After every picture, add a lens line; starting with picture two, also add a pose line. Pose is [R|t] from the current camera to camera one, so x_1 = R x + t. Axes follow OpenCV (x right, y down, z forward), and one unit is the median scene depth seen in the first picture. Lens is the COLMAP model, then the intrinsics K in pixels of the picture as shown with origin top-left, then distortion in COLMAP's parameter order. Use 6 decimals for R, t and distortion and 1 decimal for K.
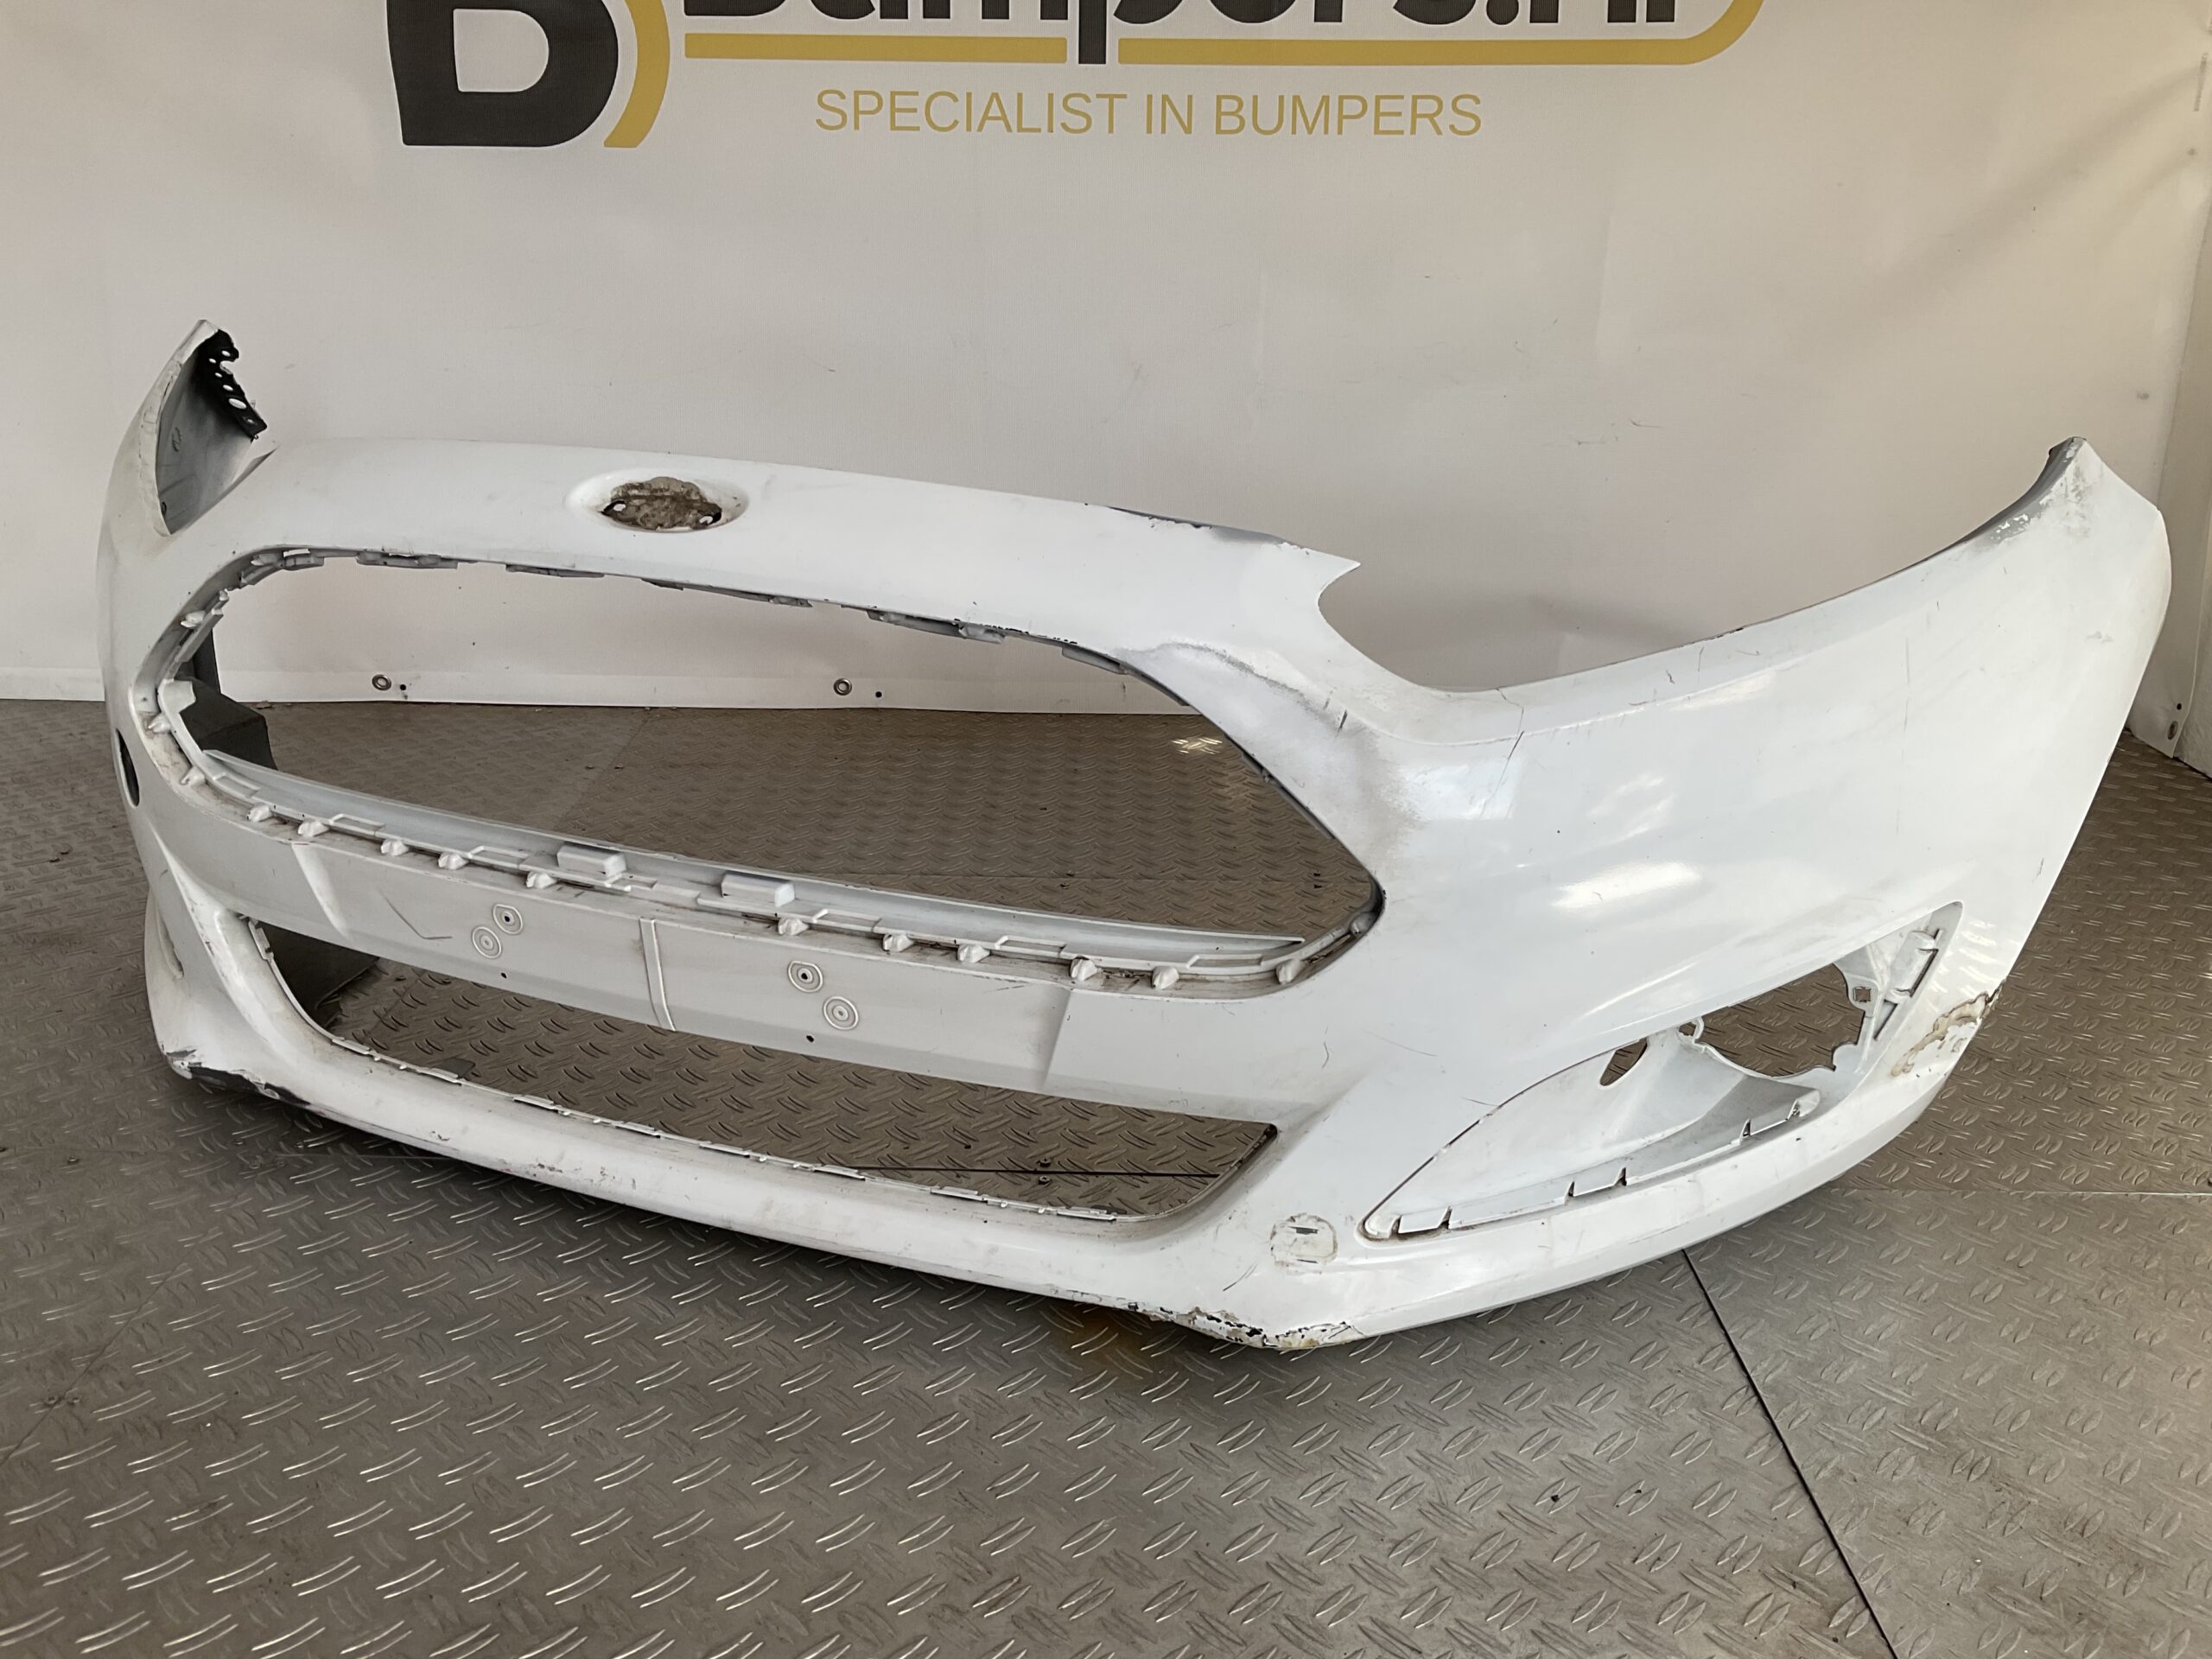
lens RADIAL K [[1853.4, 0, 1106.0], [0, 1853.4, 829.5], [0, 0, 1]] dist [-0.010280, -0.021374]
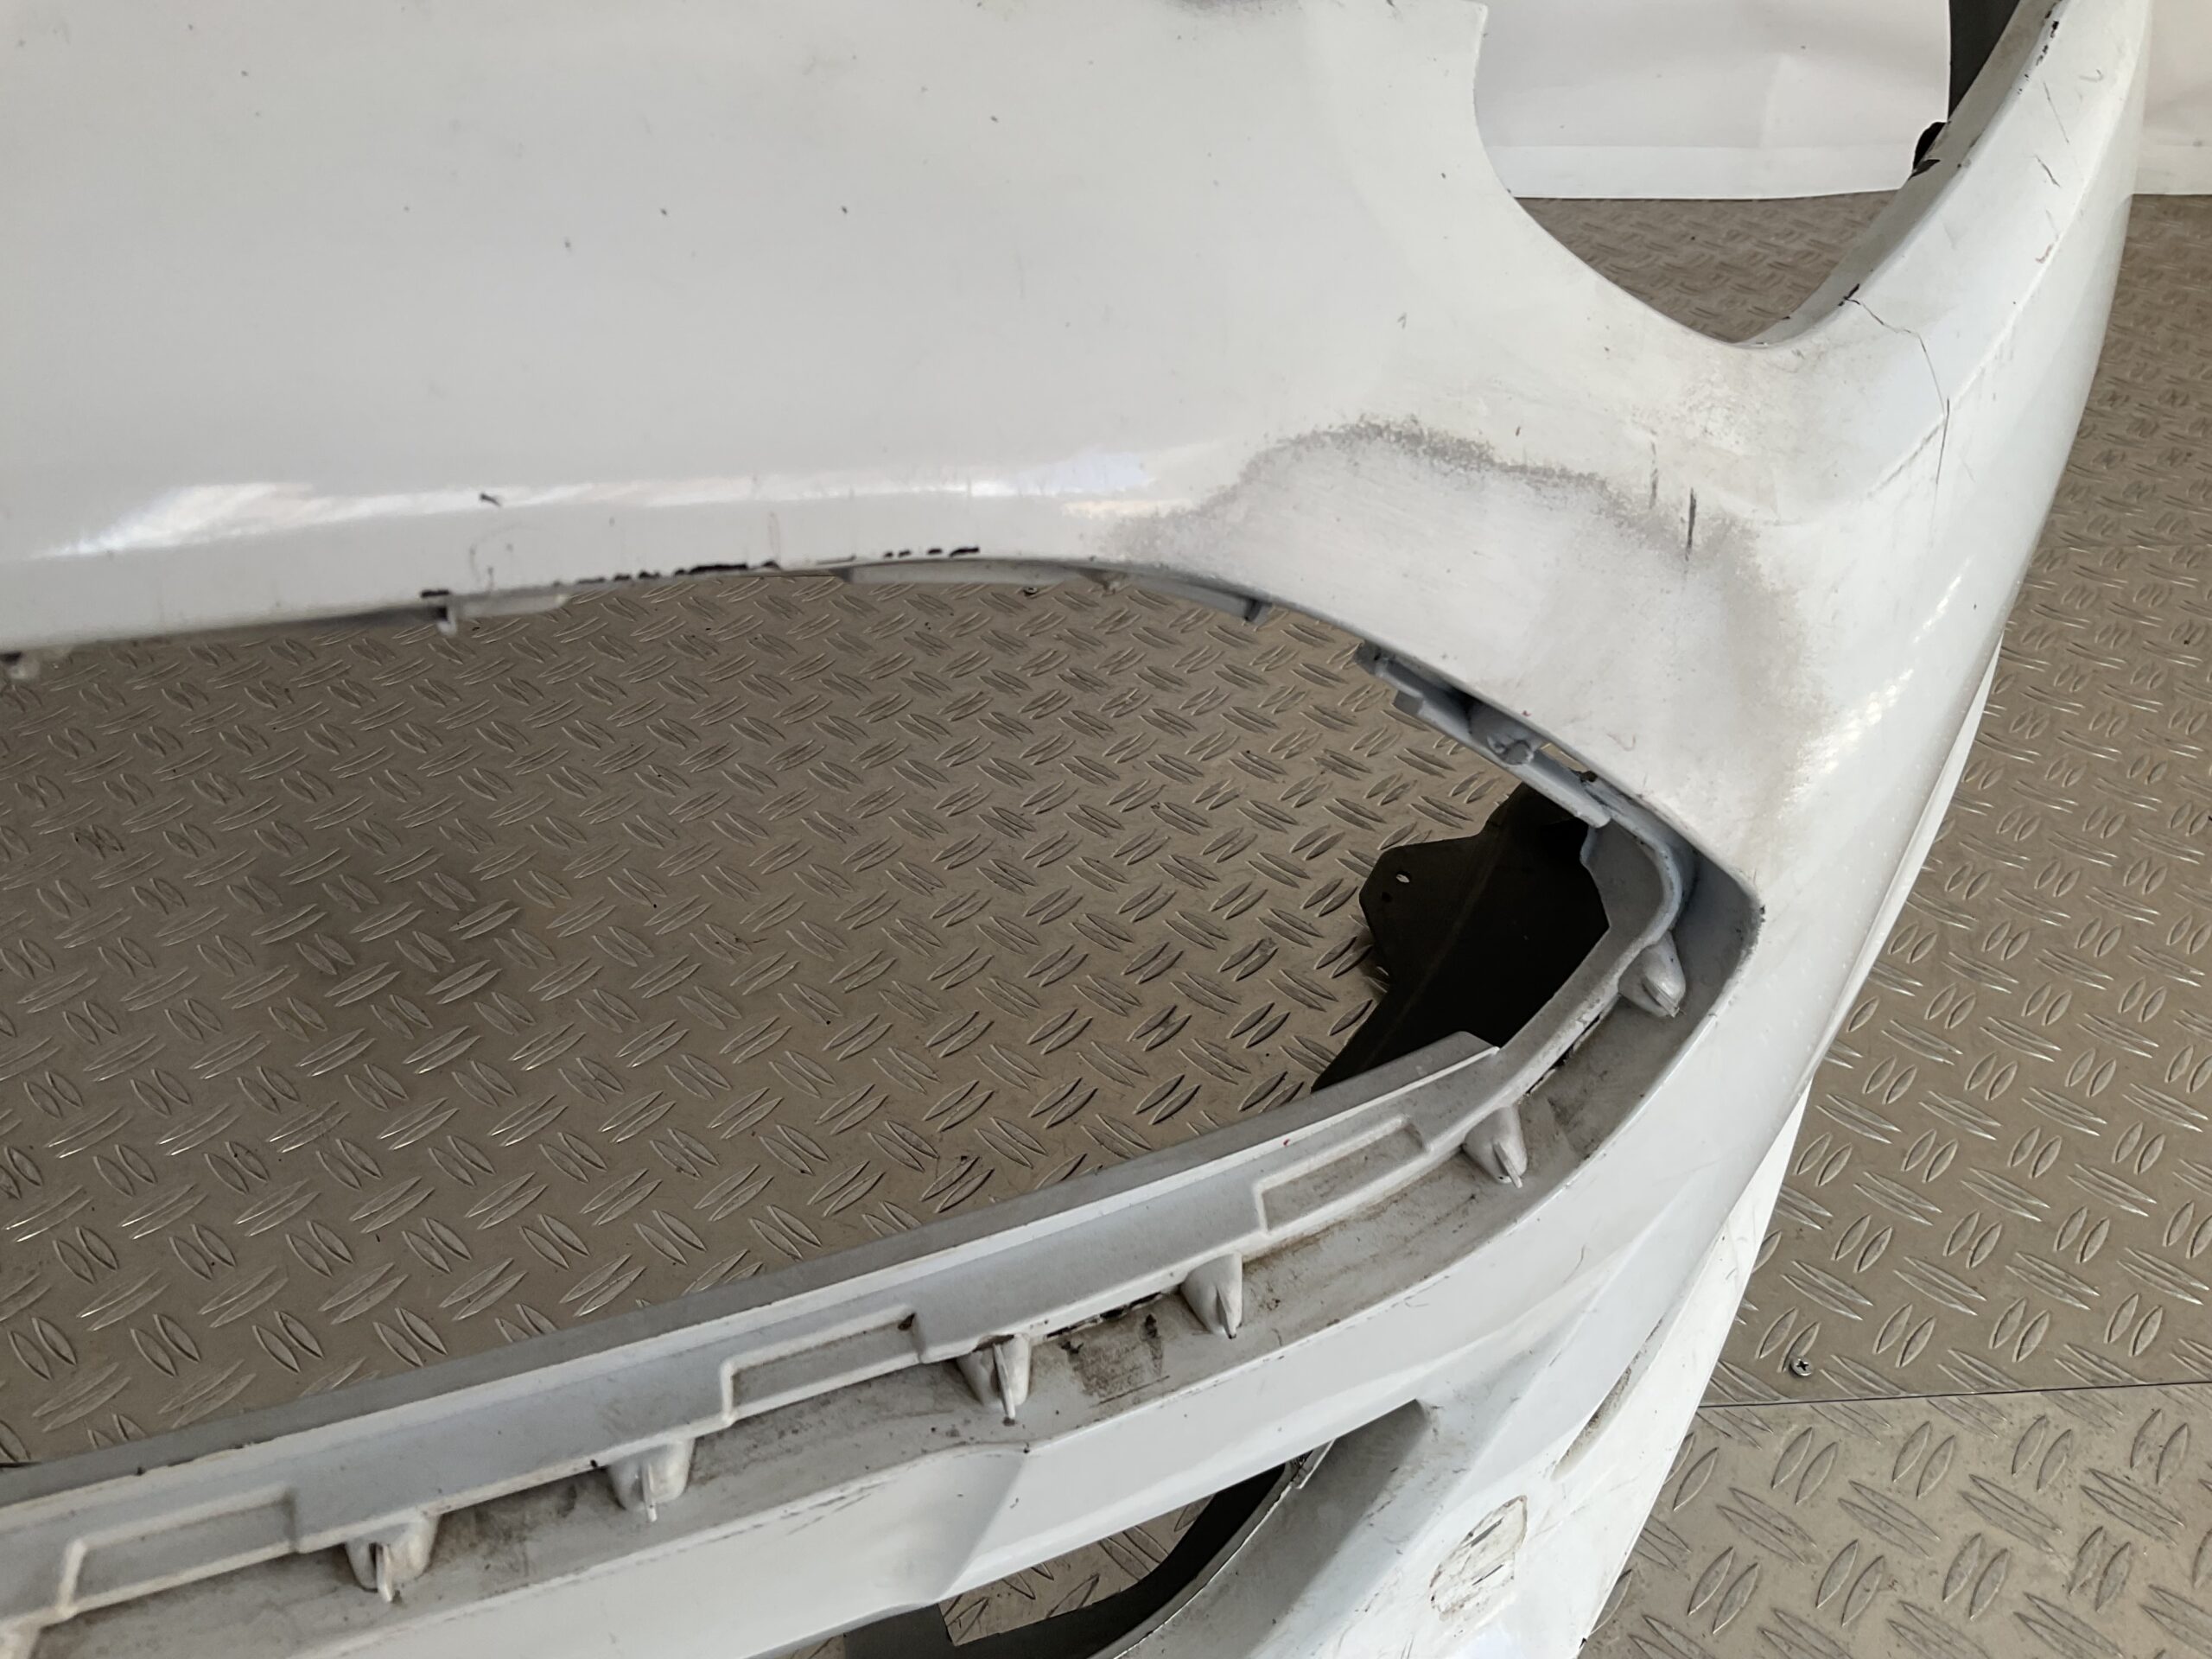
lens RADIAL K [[1853.4, 0, 1106.0], [0, 1853.4, 829.5], [0, 0, 1]] dist [-0.010280, -0.021374]
pose [[0.784036, -0.391463, 0.481710, -0.118794], [0.213548, 0.898795, 0.382837, -0.138722], [-0.582825, -0.197290, 0.788284, 0.688679]]
